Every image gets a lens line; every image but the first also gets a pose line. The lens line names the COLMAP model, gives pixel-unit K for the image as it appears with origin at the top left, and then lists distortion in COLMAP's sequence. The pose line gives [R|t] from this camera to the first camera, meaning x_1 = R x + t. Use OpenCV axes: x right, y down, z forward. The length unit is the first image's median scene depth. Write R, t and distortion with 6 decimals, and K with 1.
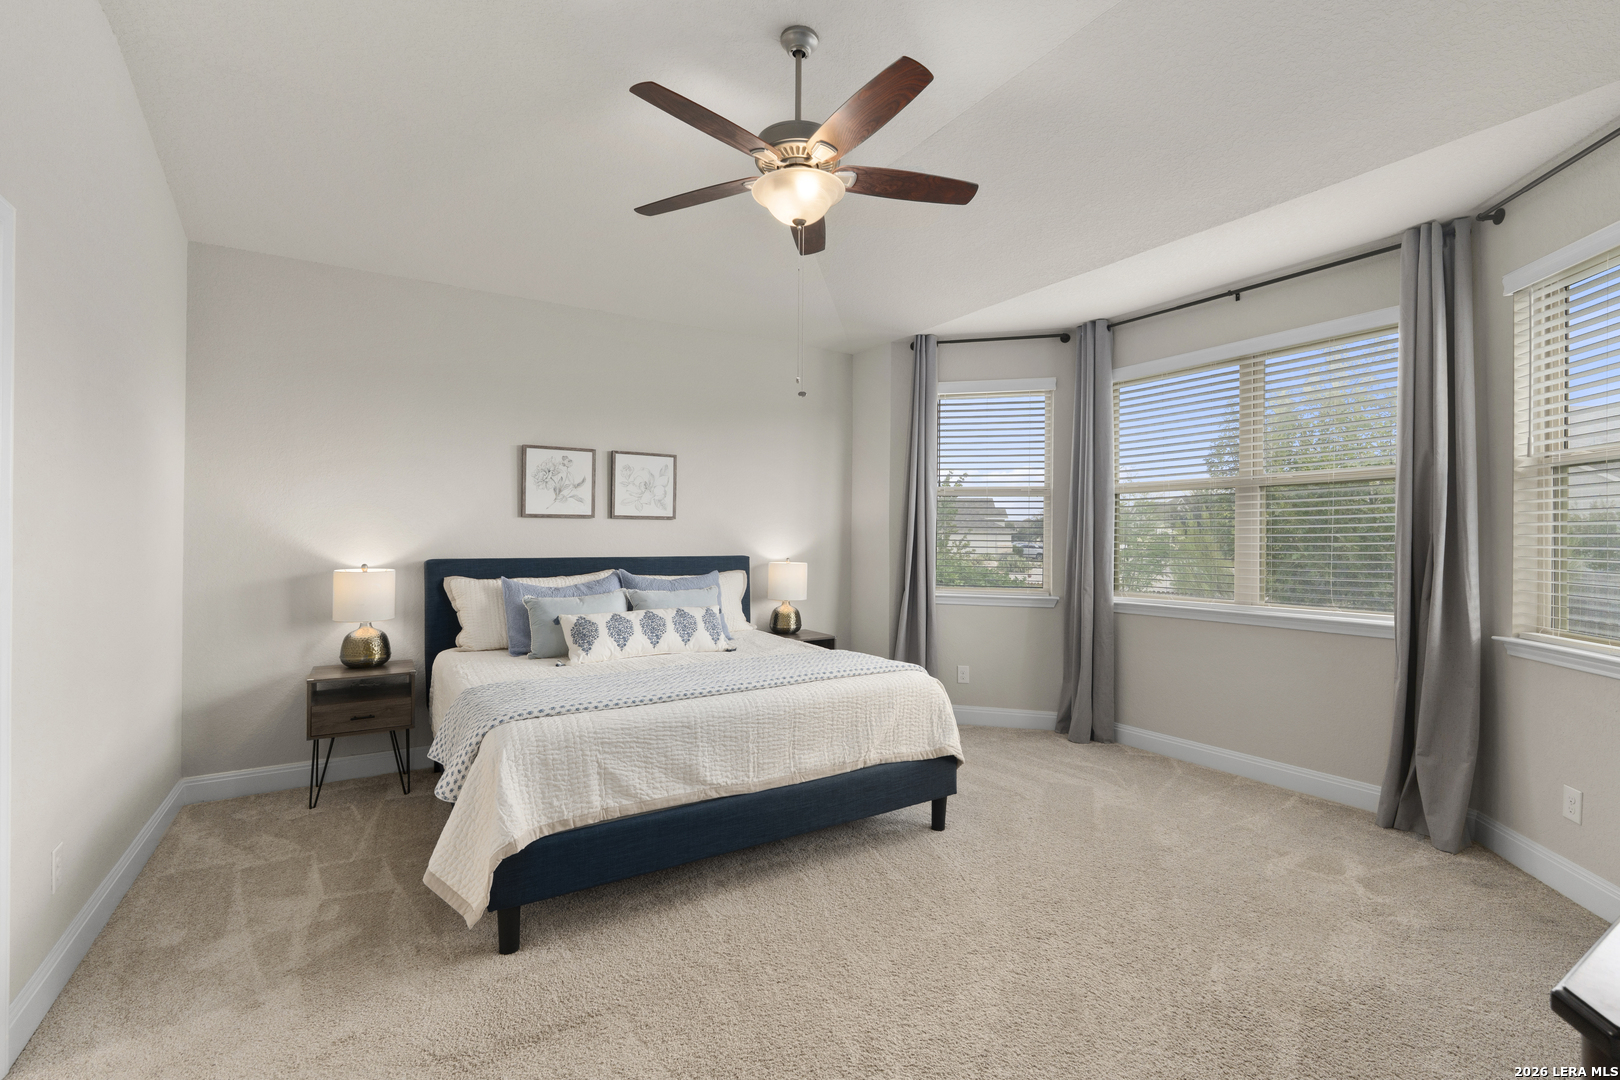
lens RADIAL K [[711.6, 0, 812.3], [0, 711.6, 540.4], [0, 0, 1]] dist [-0.001999, 0.000038]
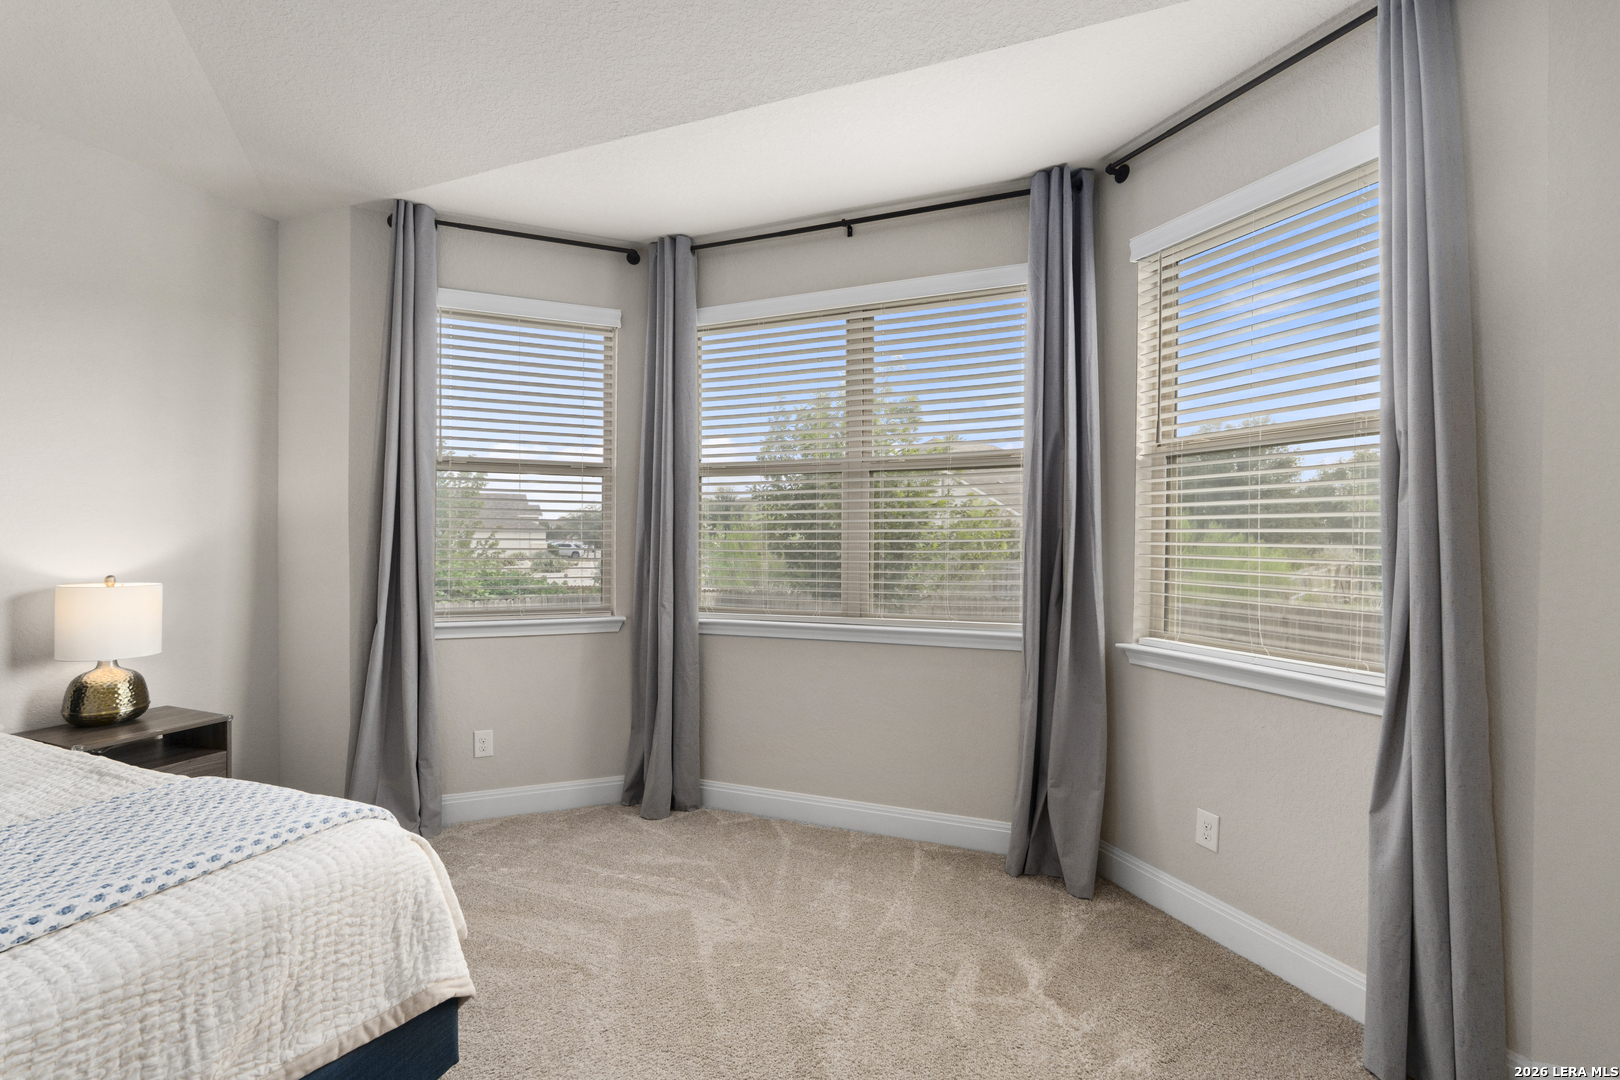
lens RADIAL K [[711.6, 0, 812.3], [0, 711.6, 540.4], [0, 0, 1]] dist [-0.001999, 0.000038]
pose [[0.807735, -0.005189, 0.589522, 0.091516], [0.004060, 0.999987, 0.003238, 0.000367], [-0.589531, -0.000222, 0.807746, 0.374790]]
